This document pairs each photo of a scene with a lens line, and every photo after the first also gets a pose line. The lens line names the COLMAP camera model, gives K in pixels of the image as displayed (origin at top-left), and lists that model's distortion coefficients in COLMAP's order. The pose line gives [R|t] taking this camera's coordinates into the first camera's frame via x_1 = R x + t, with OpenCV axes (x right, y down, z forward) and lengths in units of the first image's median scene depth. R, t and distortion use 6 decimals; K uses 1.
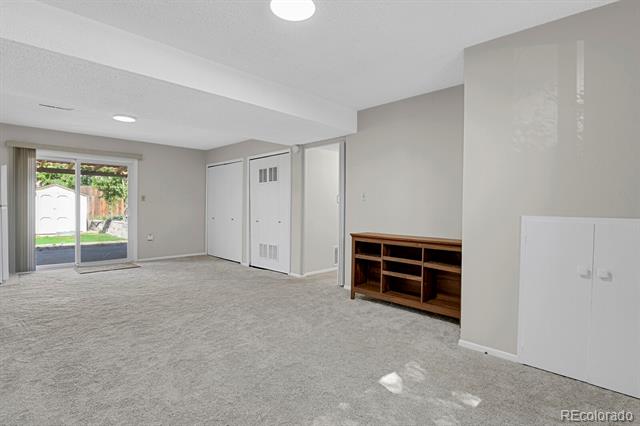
lens RADIAL K [[325.2, 0, 320.8], [0, 325.2, 212.4], [0, 0, 1]] dist [-0.030190, -0.001374]
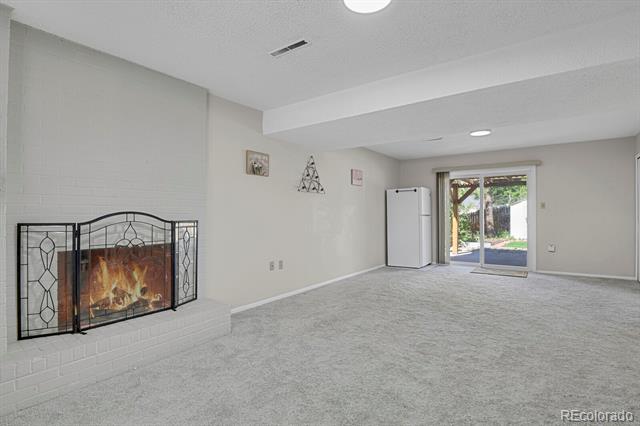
lens RADIAL K [[312.4, 0, 324.0], [0, 312.4, 210.8], [0, 0, 1]] dist [-0.029770, -0.001166]
pose [[0.156129, -0.017258, -0.987586, 0.439387], [-0.012753, 0.999729, -0.019487, -0.006889], [0.987654, 0.015637, 0.155866, 0.436877]]
